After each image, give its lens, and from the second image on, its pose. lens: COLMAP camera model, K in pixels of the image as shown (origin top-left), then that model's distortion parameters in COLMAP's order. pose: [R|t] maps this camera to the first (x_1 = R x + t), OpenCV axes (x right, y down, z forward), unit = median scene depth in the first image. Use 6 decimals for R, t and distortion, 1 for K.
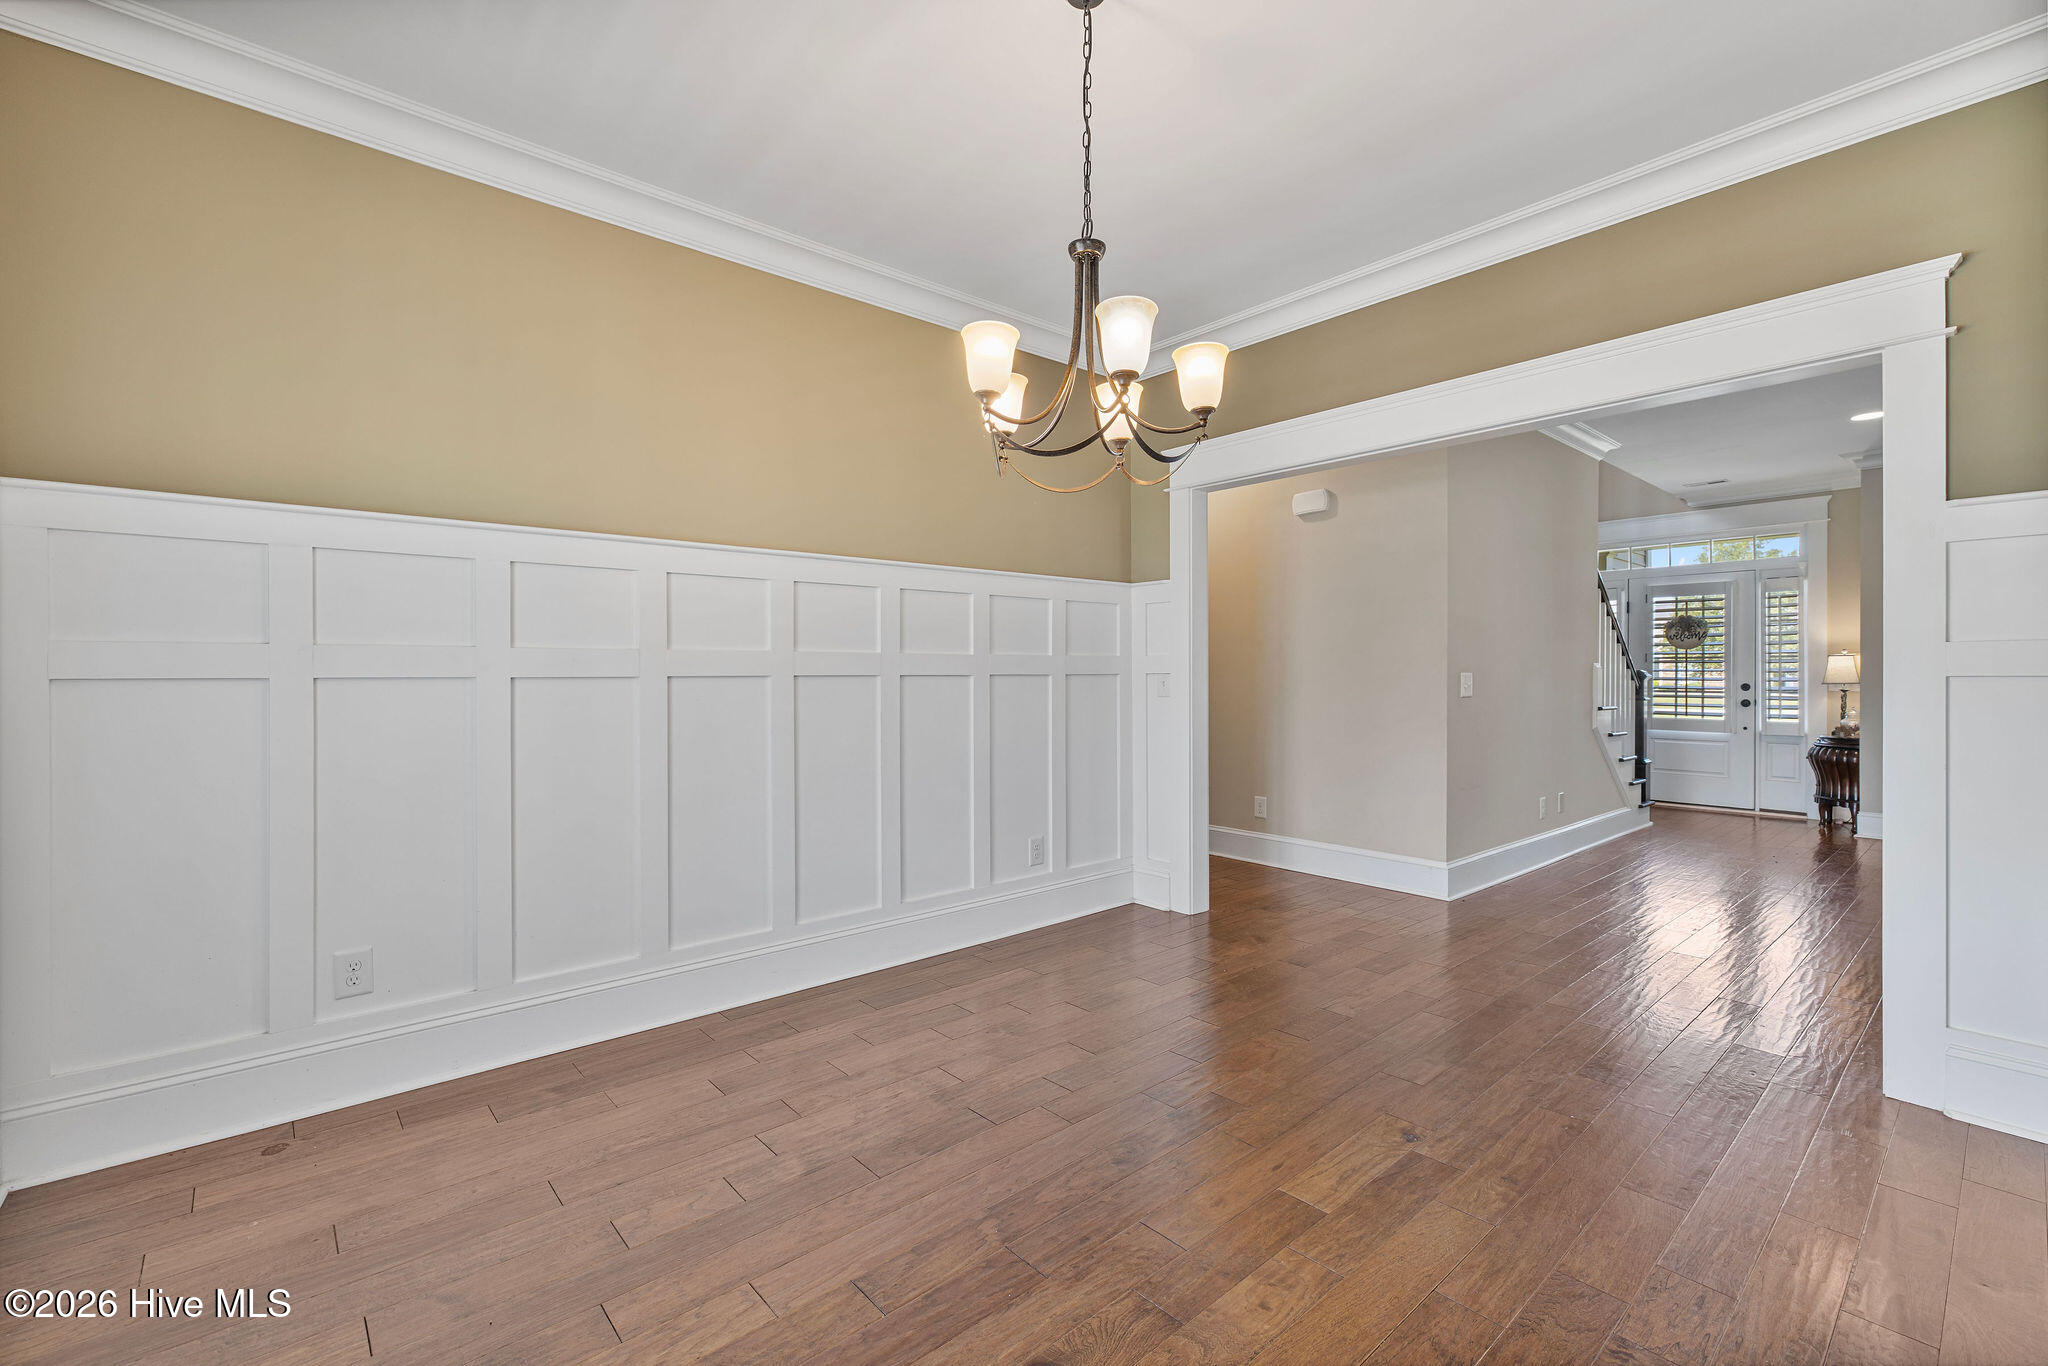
lens RADIAL K [[881.6, 0, 1030.6], [0, 881.6, 673.1], [0, 0, 1]] dist [-0.002631, 0.002173]
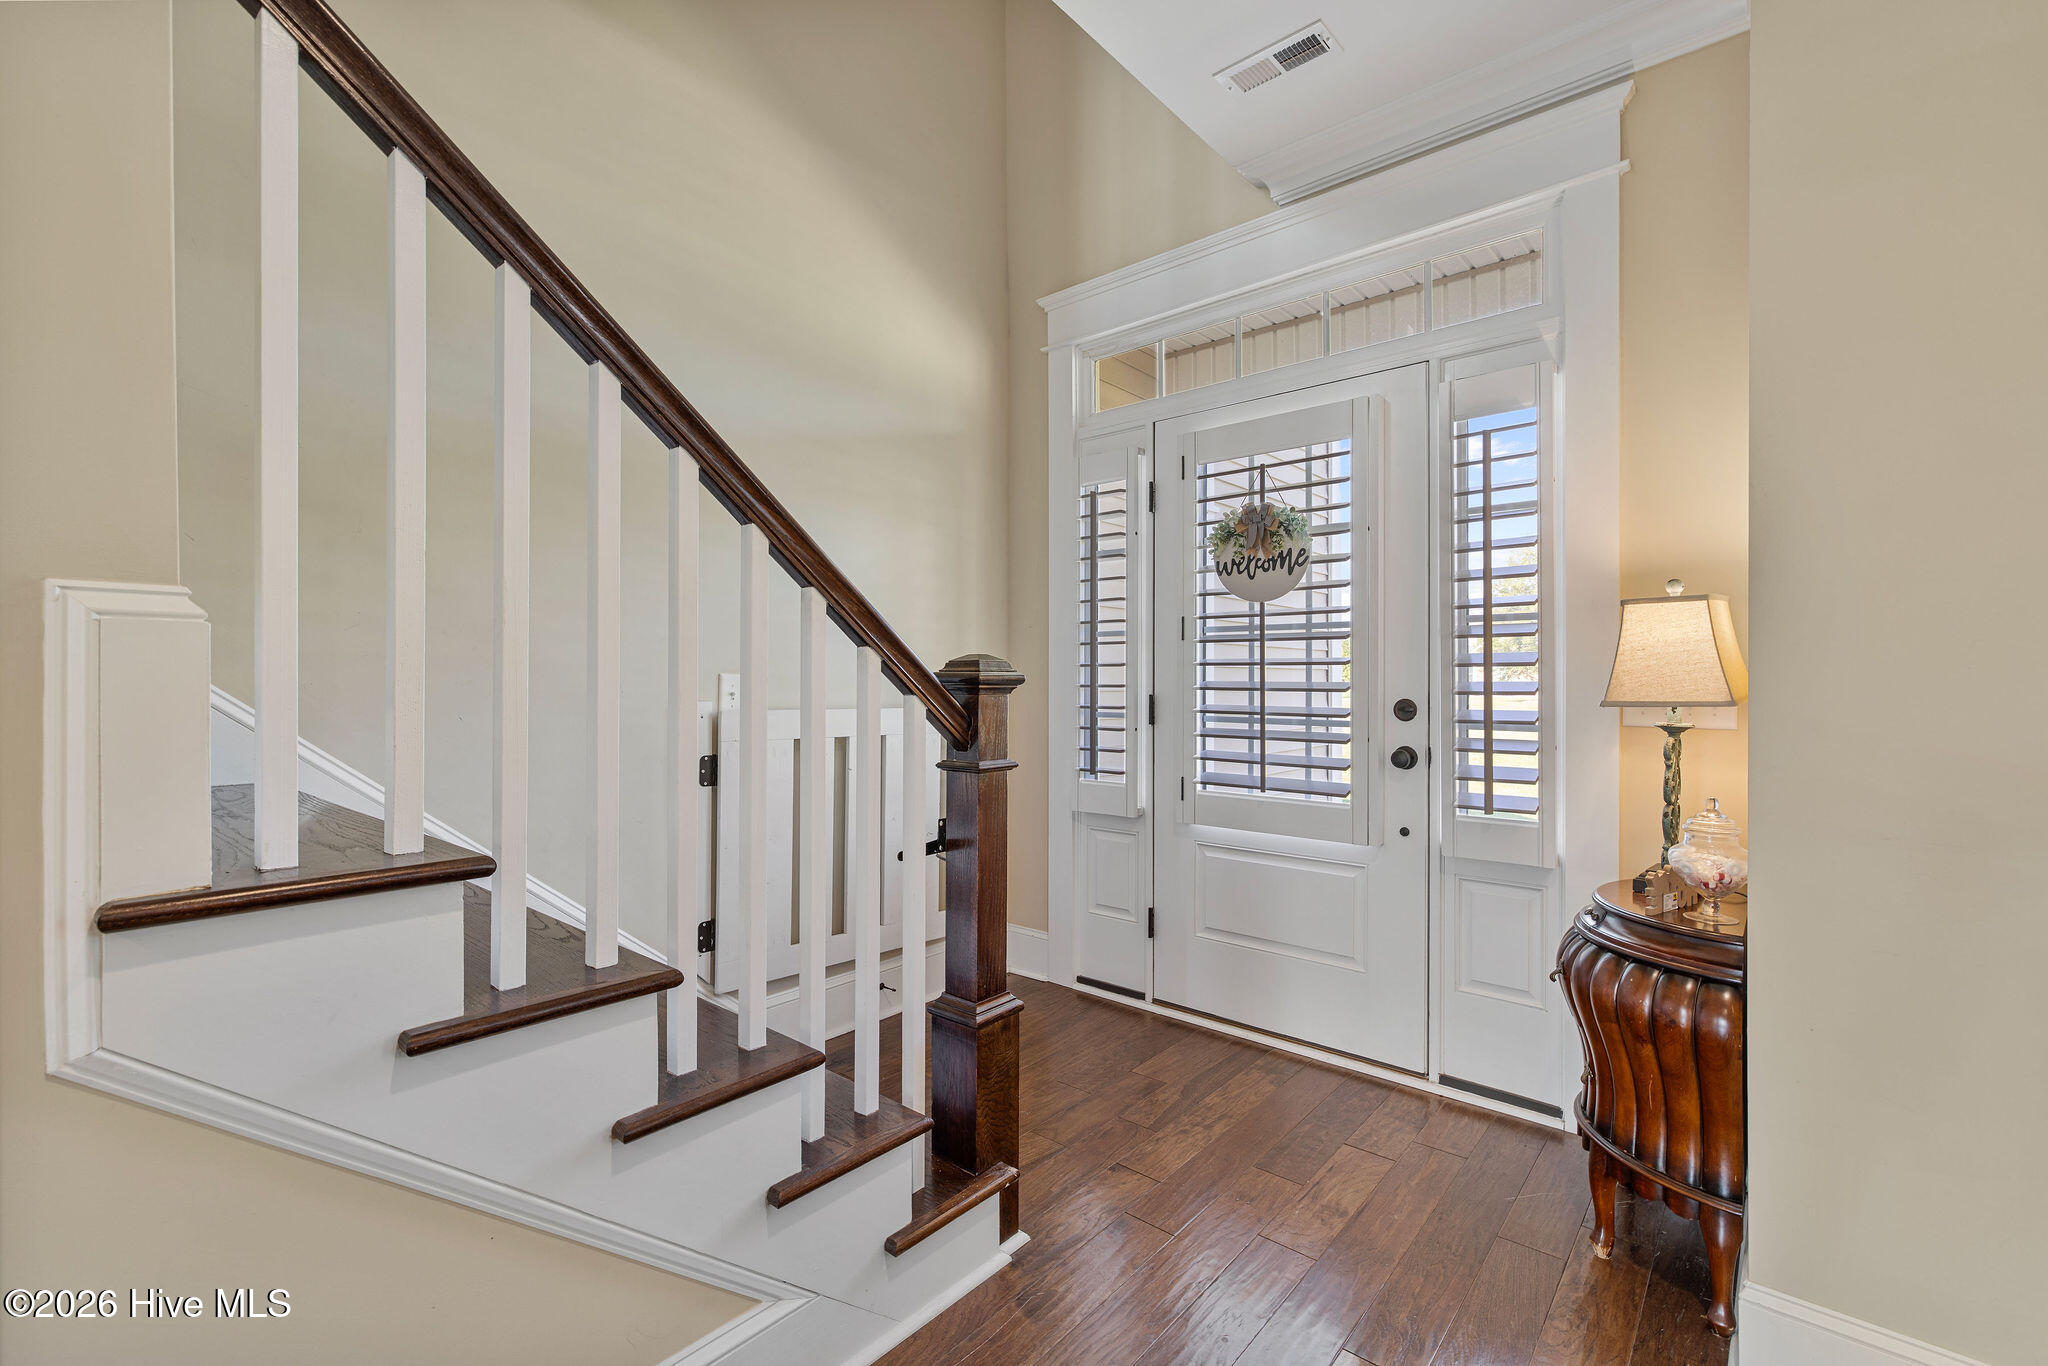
lens RADIAL K [[881.6, 0, 1035.1], [0, 881.6, 679.7], [0, 0, 1]] dist [-0.002631, 0.002173]
pose [[0.988709, 0.002992, 0.149819, 0.631643], [-0.002525, 0.999991, -0.003310, 0.005541], [-0.149828, 0.002894, 0.988708, 0.699001]]
